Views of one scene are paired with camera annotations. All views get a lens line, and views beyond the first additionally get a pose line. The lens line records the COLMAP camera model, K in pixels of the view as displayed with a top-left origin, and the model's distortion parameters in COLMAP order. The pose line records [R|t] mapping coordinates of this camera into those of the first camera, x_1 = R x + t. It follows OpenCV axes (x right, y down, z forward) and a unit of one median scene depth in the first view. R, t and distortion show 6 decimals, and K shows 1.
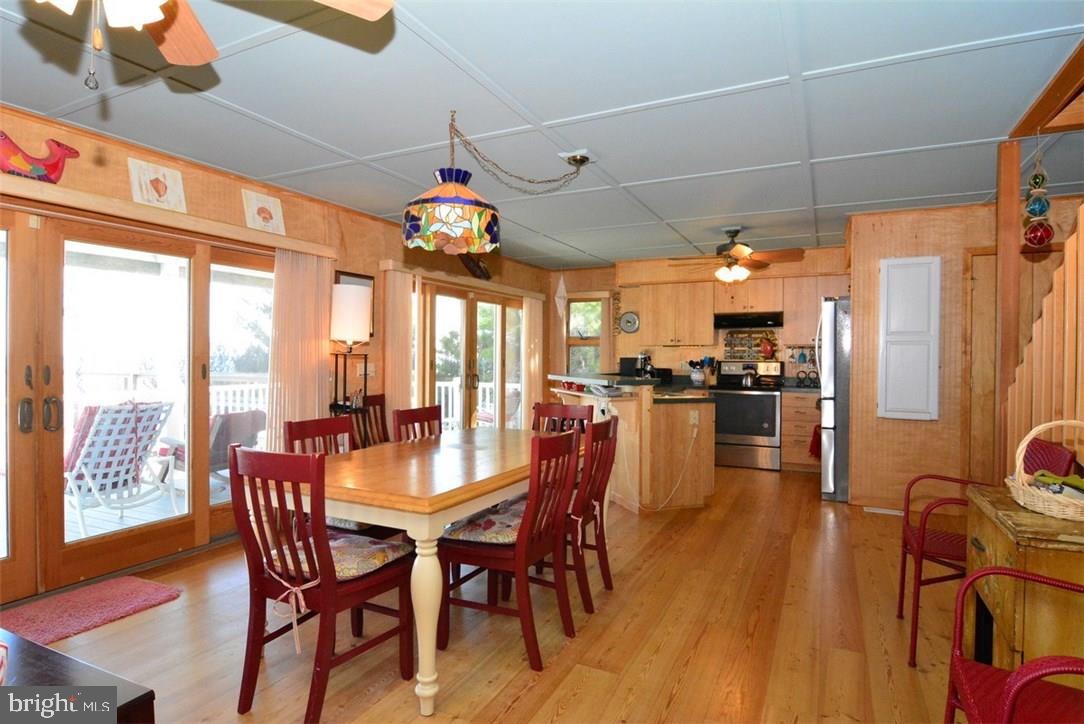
lens RADIAL K [[589.6, 0, 542.1], [0, 589.6, 359.1], [0, 0, 1]] dist [-0.019383, -0.002167]
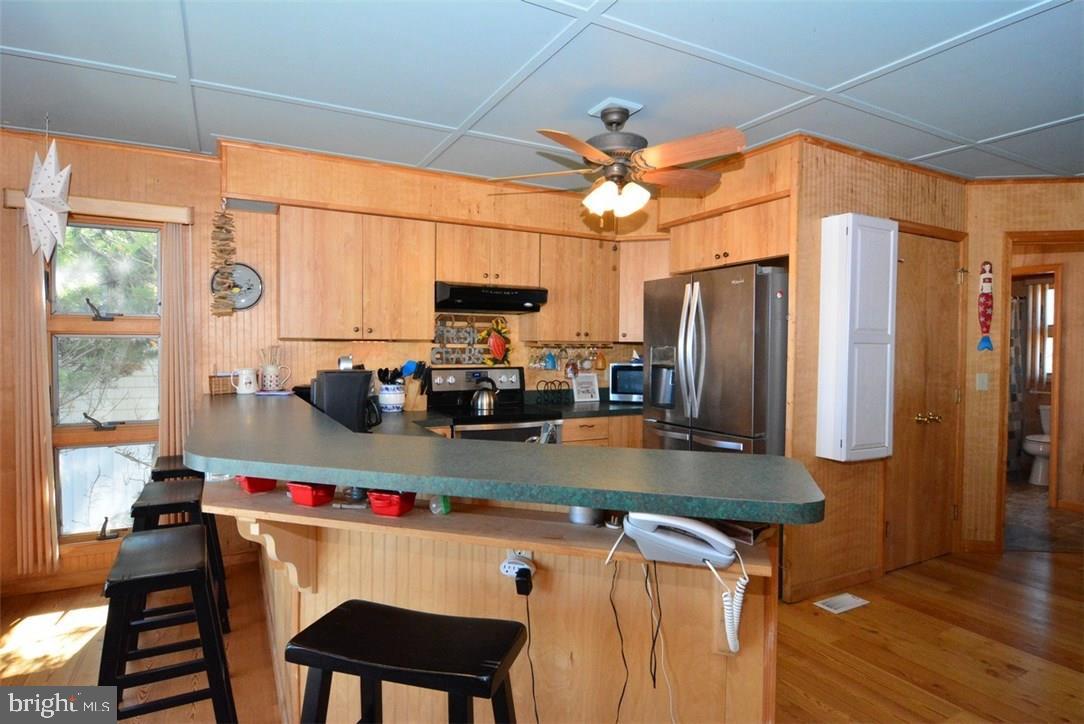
lens RADIAL K [[589.6, 0, 533.3], [0, 589.6, 367.1], [0, 0, 1]] dist [-0.019383, -0.002167]
pose [[0.576143, -0.027230, 0.816895, -0.100655], [0.000590, 0.999459, 0.032899, -0.016484], [-0.817349, -0.018472, 0.575847, 0.607957]]
